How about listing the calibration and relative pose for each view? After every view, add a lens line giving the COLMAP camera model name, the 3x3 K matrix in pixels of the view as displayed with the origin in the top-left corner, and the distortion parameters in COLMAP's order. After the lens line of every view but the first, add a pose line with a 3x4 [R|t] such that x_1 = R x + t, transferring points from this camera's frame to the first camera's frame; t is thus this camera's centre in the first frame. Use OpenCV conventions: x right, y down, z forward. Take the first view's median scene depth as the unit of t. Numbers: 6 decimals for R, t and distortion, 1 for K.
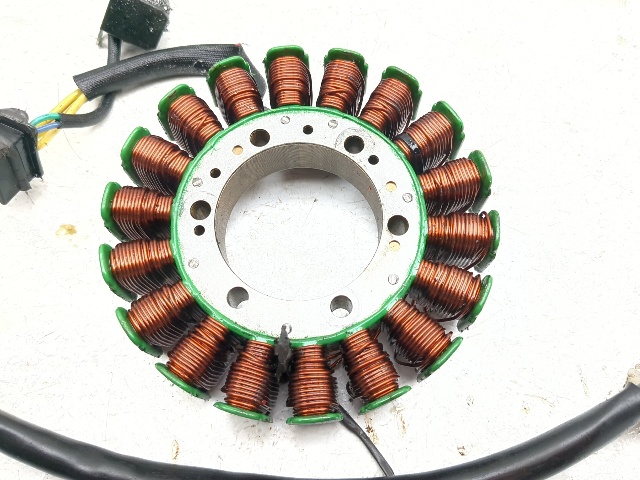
lens RADIAL K [[792.0, 0, 319.3], [0, 792.0, 241.9], [0, 0, 1]] dist [-0.065407, 0.000000]
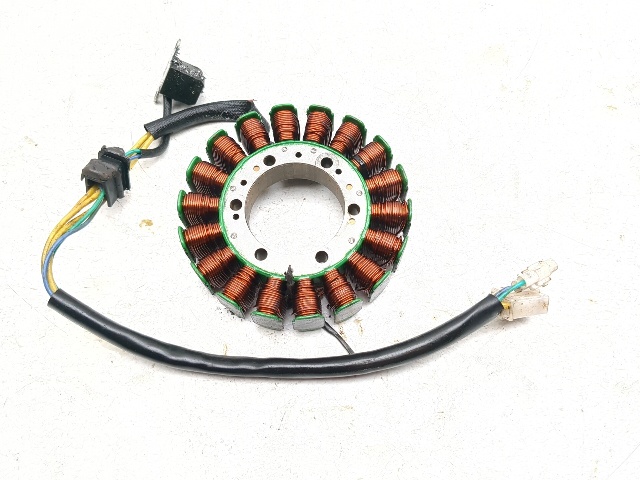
lens RADIAL K [[792.0, 0, 320.6], [0, 792.0, 240.1], [0, 0, 1]] dist [-0.065407, 0.000000]
pose [[0.999250, -0.033992, 0.018559, -0.004967], [0.034481, 0.999049, -0.026683, 0.083614], [-0.017634, 0.027303, 0.999472, -0.665375]]
